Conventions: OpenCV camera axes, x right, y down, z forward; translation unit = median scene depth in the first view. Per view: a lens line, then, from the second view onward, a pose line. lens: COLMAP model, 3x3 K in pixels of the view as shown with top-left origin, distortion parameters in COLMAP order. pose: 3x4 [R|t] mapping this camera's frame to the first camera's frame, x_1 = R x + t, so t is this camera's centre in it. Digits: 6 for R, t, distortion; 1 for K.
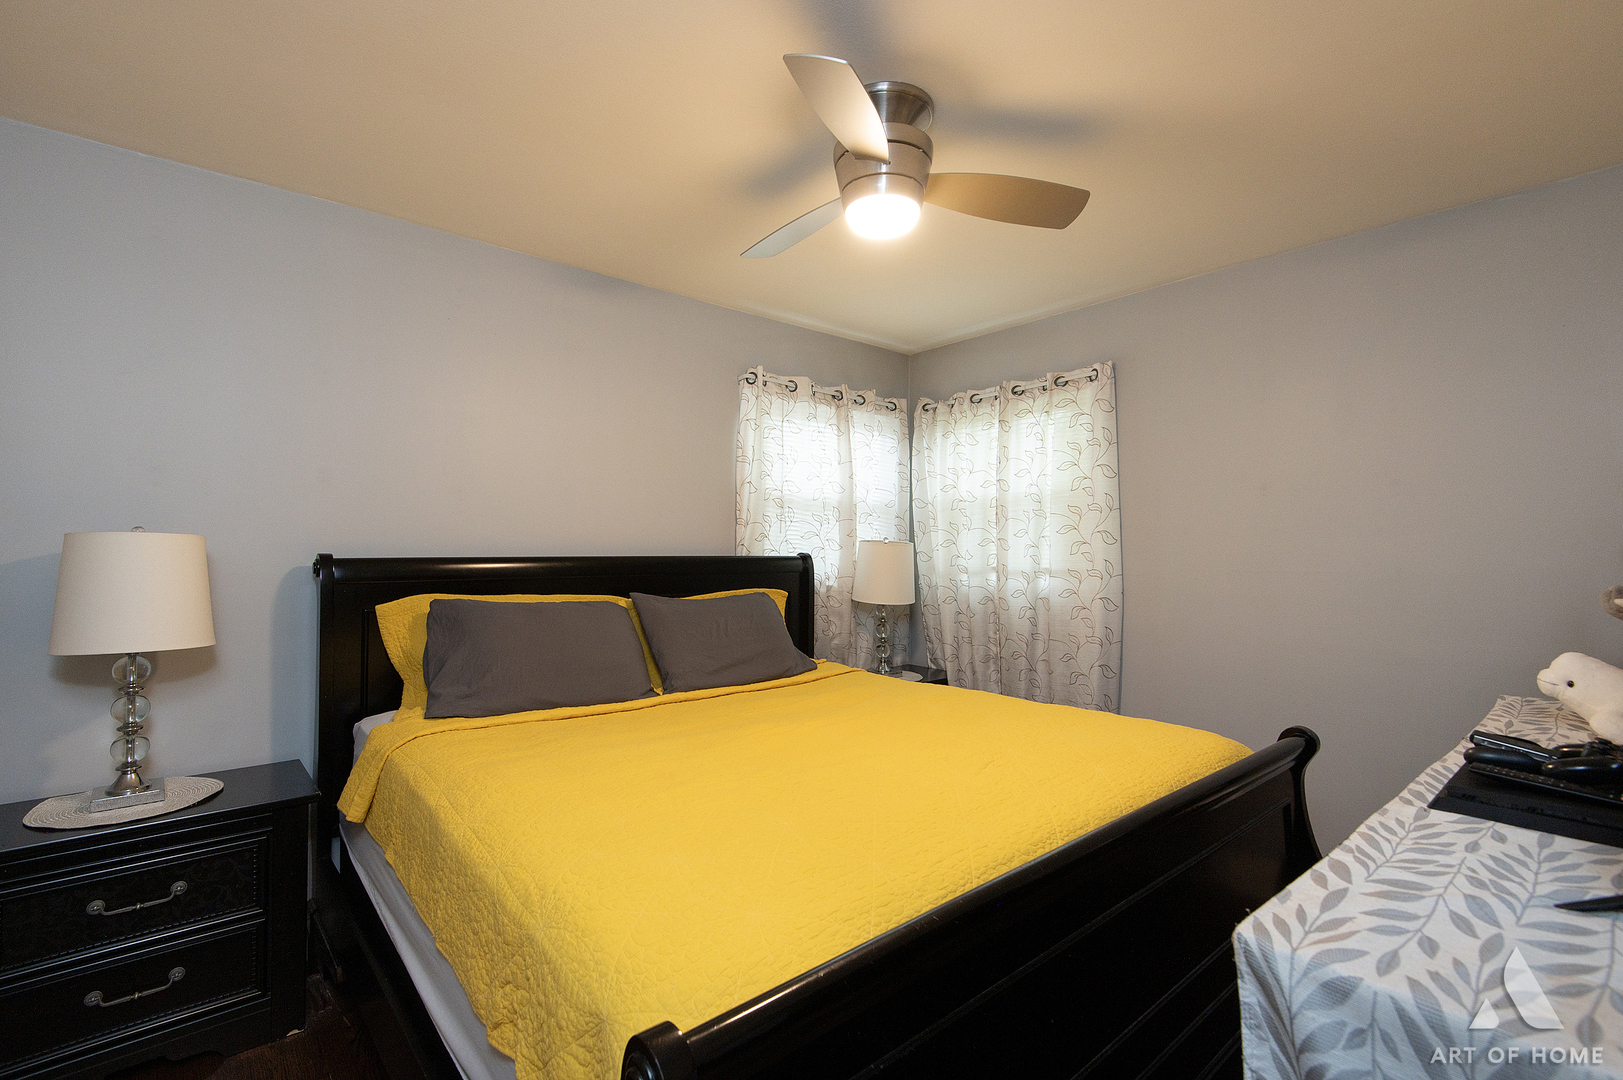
lens RADIAL K [[725.7, 0, 809.9], [0, 725.7, 545.8], [0, 0, 1]] dist [-0.001288, -0.002460]
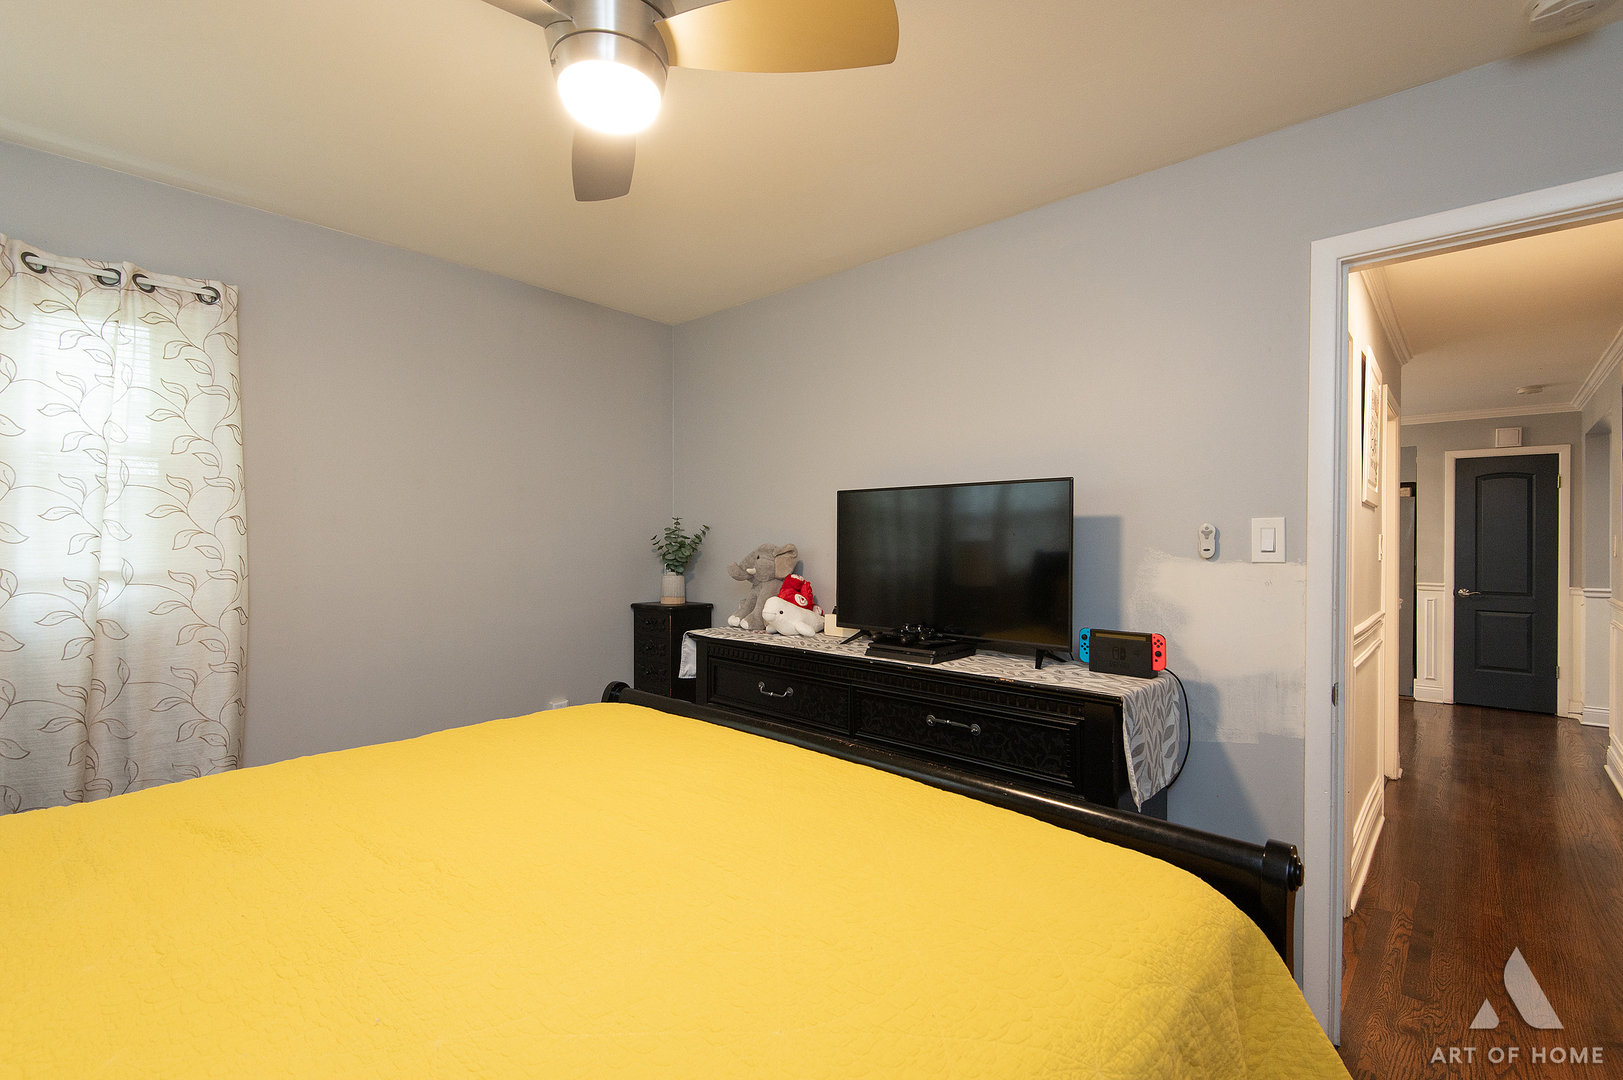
lens RADIAL K [[725.7, 0, 810.0], [0, 725.7, 541.9], [0, 0, 1]] dist [-0.001288, -0.002460]
pose [[-0.125207, 0.001128, 0.992130, -0.367721], [-0.005478, 0.999983, -0.001828, 0.003256], [-0.992116, -0.005664, -0.125198, 0.486501]]
